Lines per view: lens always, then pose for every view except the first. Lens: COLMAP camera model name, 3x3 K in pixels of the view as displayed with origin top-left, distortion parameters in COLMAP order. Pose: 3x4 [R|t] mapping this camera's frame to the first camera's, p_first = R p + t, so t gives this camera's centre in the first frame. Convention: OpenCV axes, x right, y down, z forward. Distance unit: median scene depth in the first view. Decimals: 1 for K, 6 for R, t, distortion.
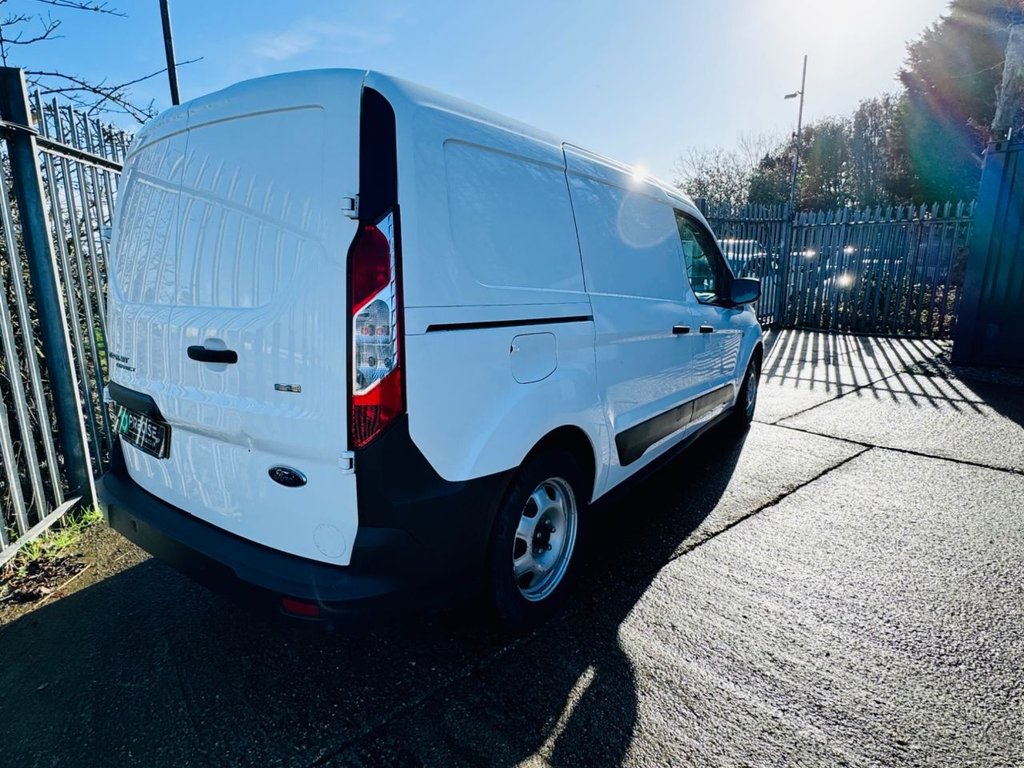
lens RADIAL K [[561.7, 0, 509.9], [0, 561.7, 378.9], [0, 0, 1]] dist [-0.000726, 0.000730]
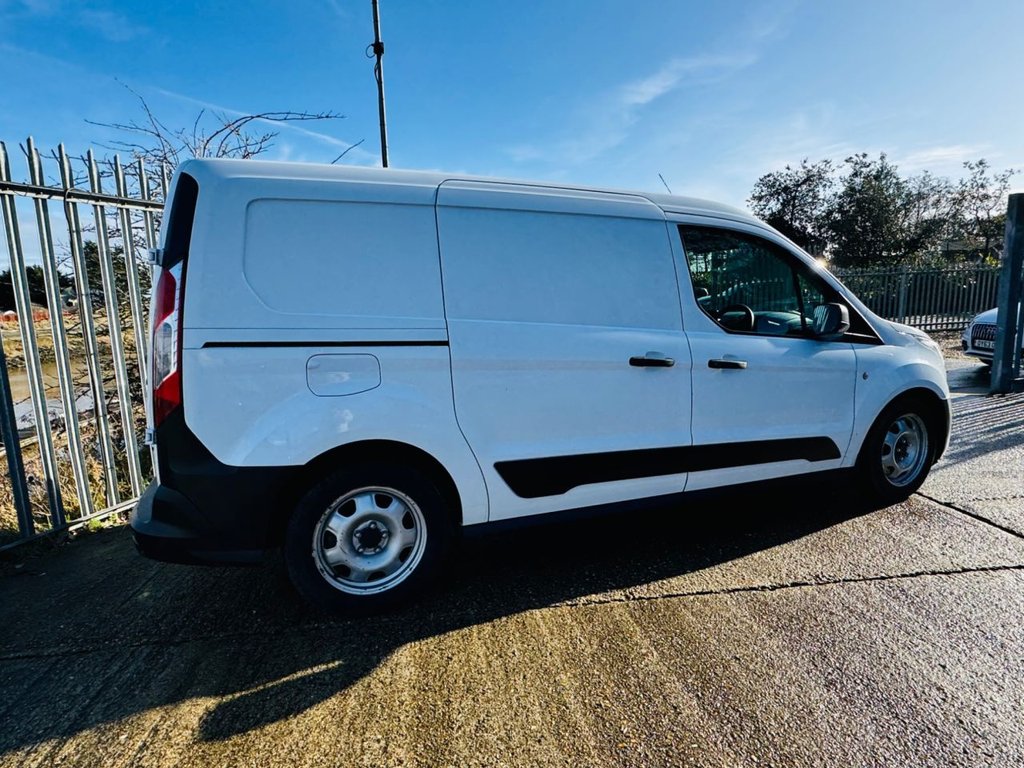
lens RADIAL K [[561.7, 0, 515.5], [0, 561.7, 382.7], [0, 0, 1]] dist [-0.000726, 0.000730]
pose [[0.838827, 0.067014, -0.540258, 0.829857], [-0.088689, 0.995959, -0.014164, -0.032144], [0.537125, 0.059796, 0.841380, 0.196458]]
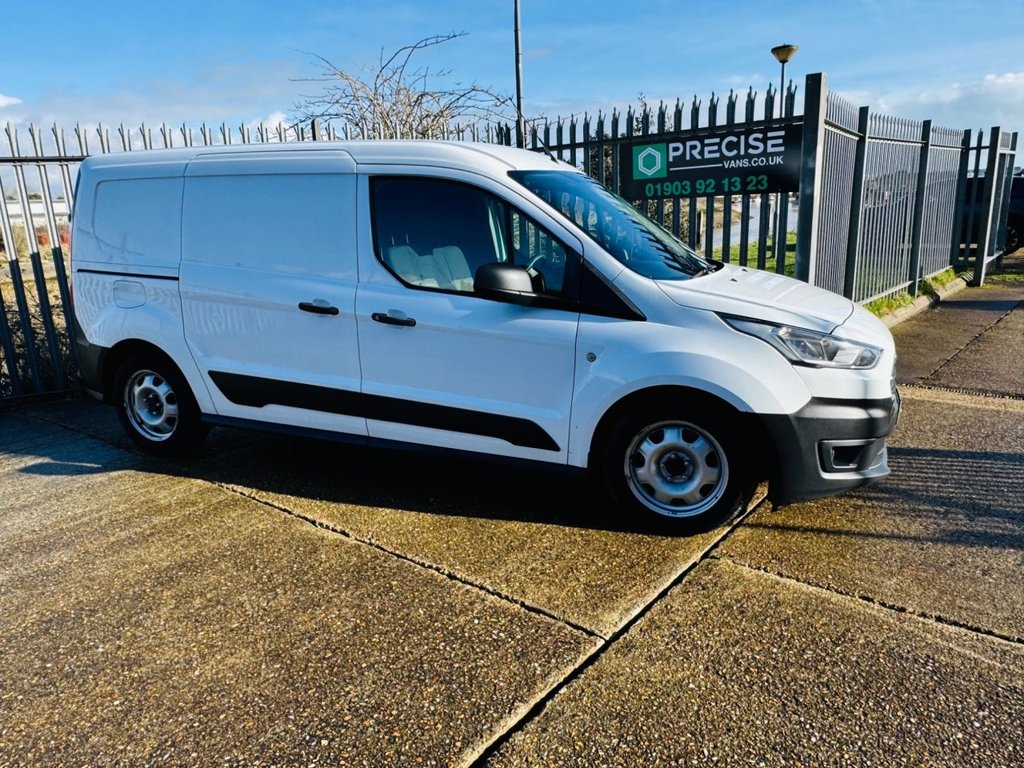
lens RADIAL K [[718.0, 0, 506.5], [0, 718.0, 382.1], [0, 0, 1]] dist [-0.002807, 0.004188]
pose [[0.213920, 0.236379, -0.947820, 2.178721], [-0.166578, 0.964897, 0.203041, -0.374144], [0.962544, 0.114452, 0.245786, 1.407498]]
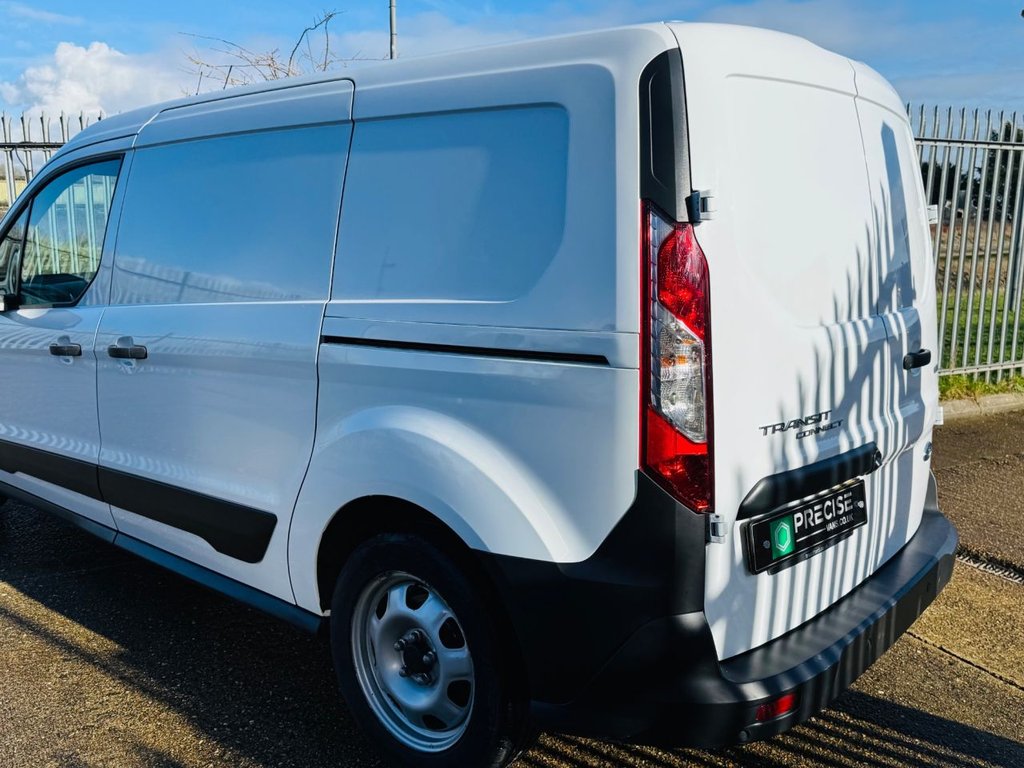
lens RADIAL K [[903.9, 0, 514.8], [0, 903.9, 387.8], [0, 0, 1]] dist [0.059070, 0.009230]
pose [[-0.164197, 0.186600, -0.968618, 2.306204], [-0.214113, 0.951792, 0.219654, -0.741056], [0.962910, 0.243460, -0.116328, 3.277088]]
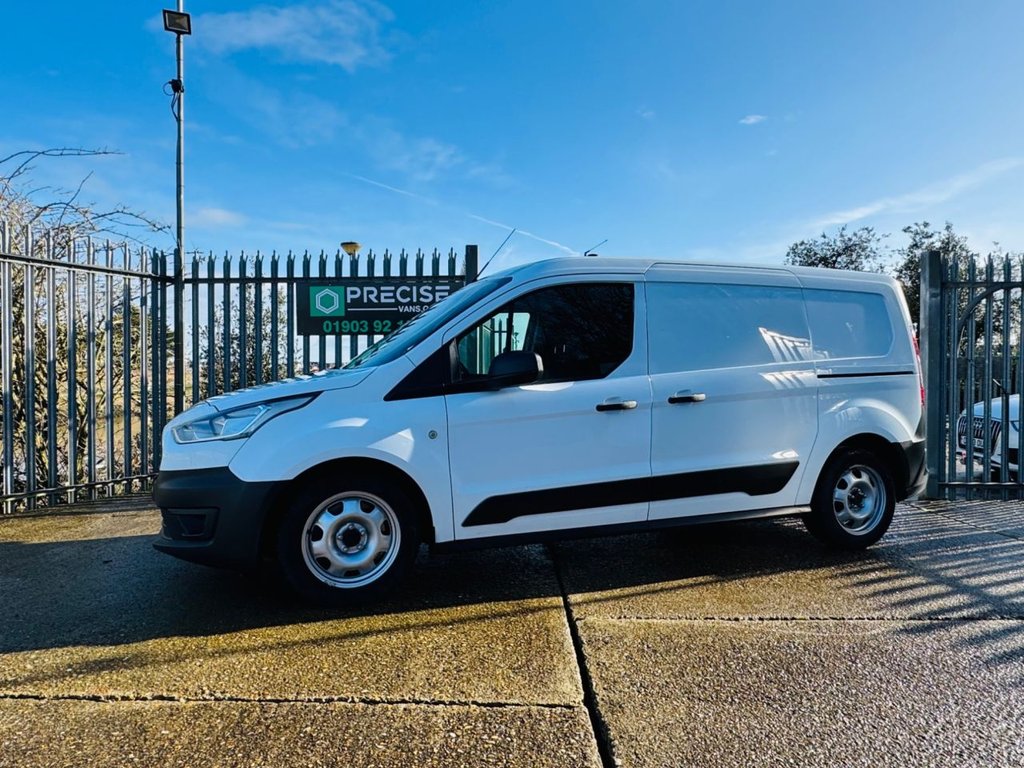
lens RADIAL K [[637.1, 0, 510.9], [0, 637.1, 388.5], [0, 0, 1]] dist [-0.002684, 0.003062]
pose [[0.778301, 0.030605, -0.627145, 1.726805], [-0.145766, 0.980330, -0.133059, -0.101309], [0.610736, 0.194977, 0.767454, 0.978032]]
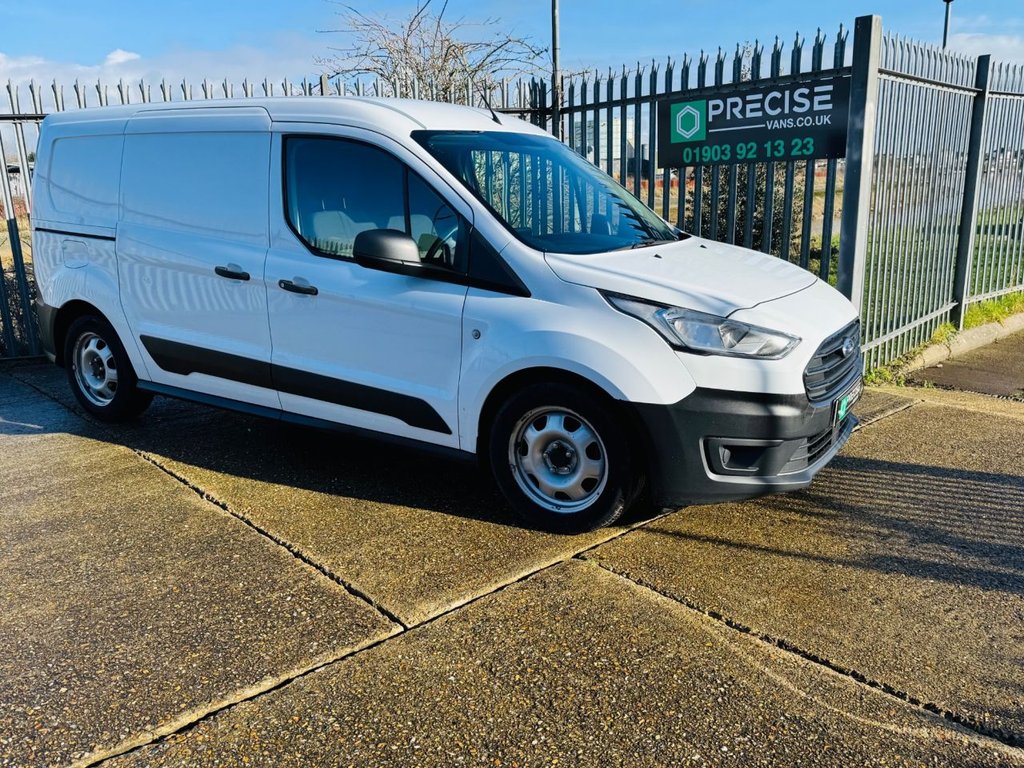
lens RADIAL K [[822.2, 0, 518.4], [0, 822.2, 381.4], [0, 0, 1]] dist [0.074828, -0.110457]
pose [[0.053886, 0.247671, -0.967345, 2.346711], [-0.181986, 0.954963, 0.234363, -0.448273], [0.981824, 0.163414, 0.096531, 1.875561]]
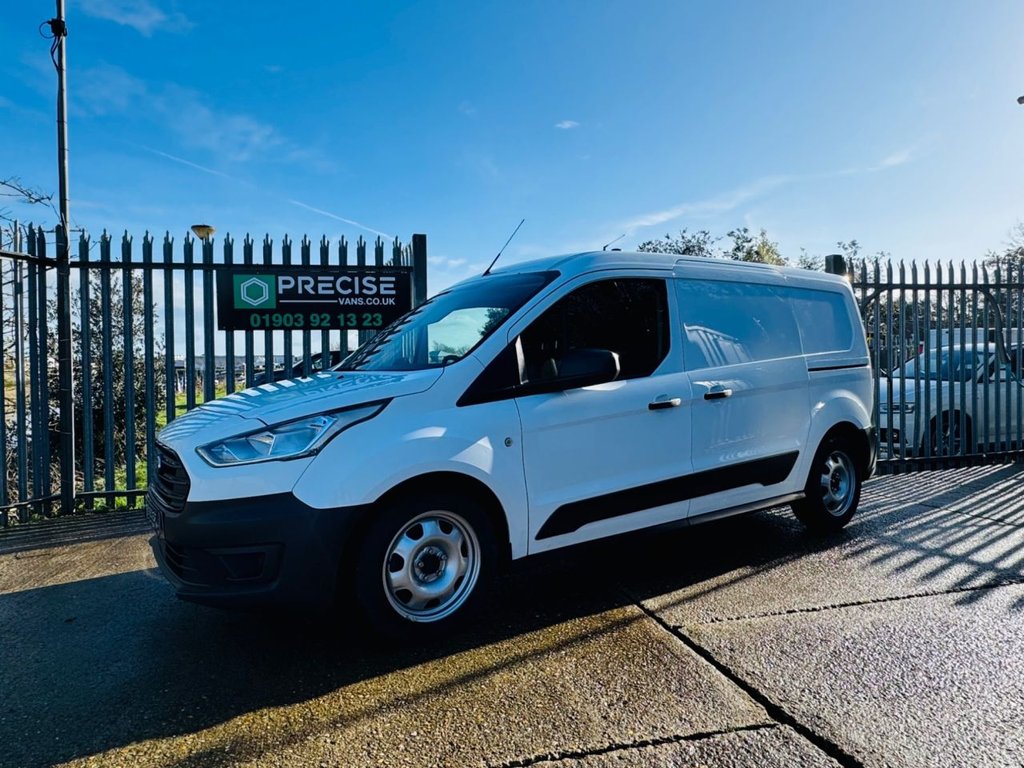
lens RADIAL K [[637.1, 0, 505.5], [0, 637.1, 379.7], [0, 0, 1]] dist [-0.002684, 0.003062]
pose [[0.910163, 0.013164, -0.414040, 1.229244], [-0.088998, 0.982369, -0.164408, -0.074895], [0.404576, 0.186487, 0.895288, 0.796827]]
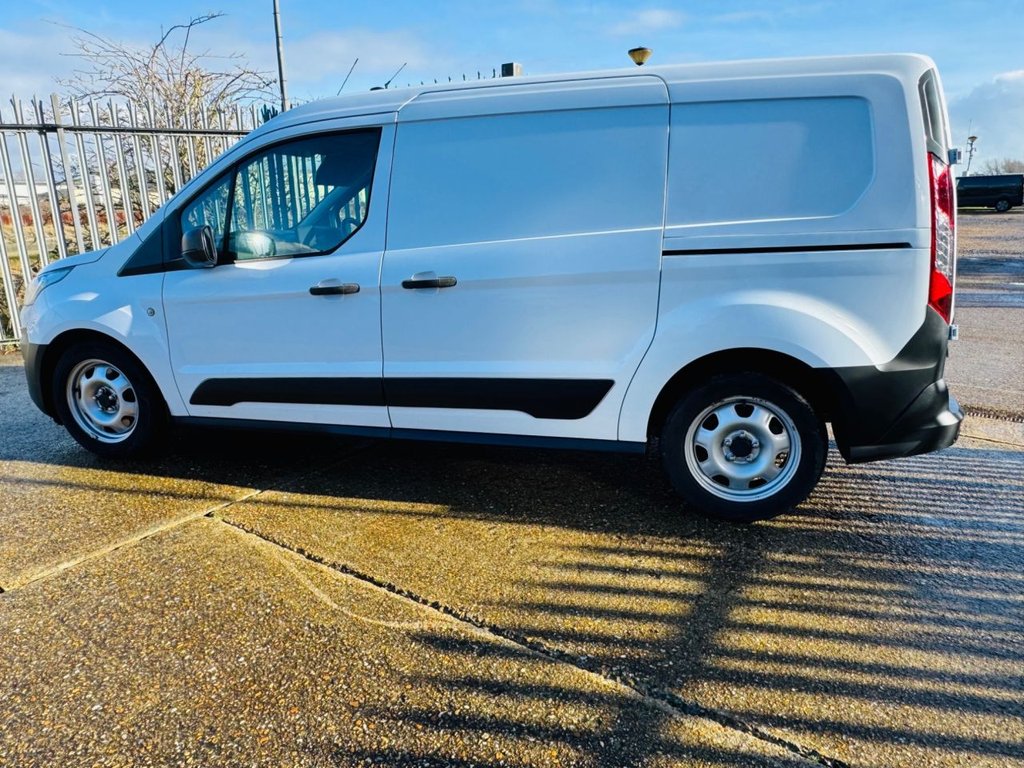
lens RADIAL K [[694.0, 0, 509.7], [0, 694.0, 382.8], [0, 0, 1]] dist [-0.003824, -0.004141]
pose [[0.278564, 0.252939, -0.926512, 2.413518], [-0.188689, 0.960309, 0.205434, -0.485224], [0.941700, 0.117596, 0.315234, 2.276036]]
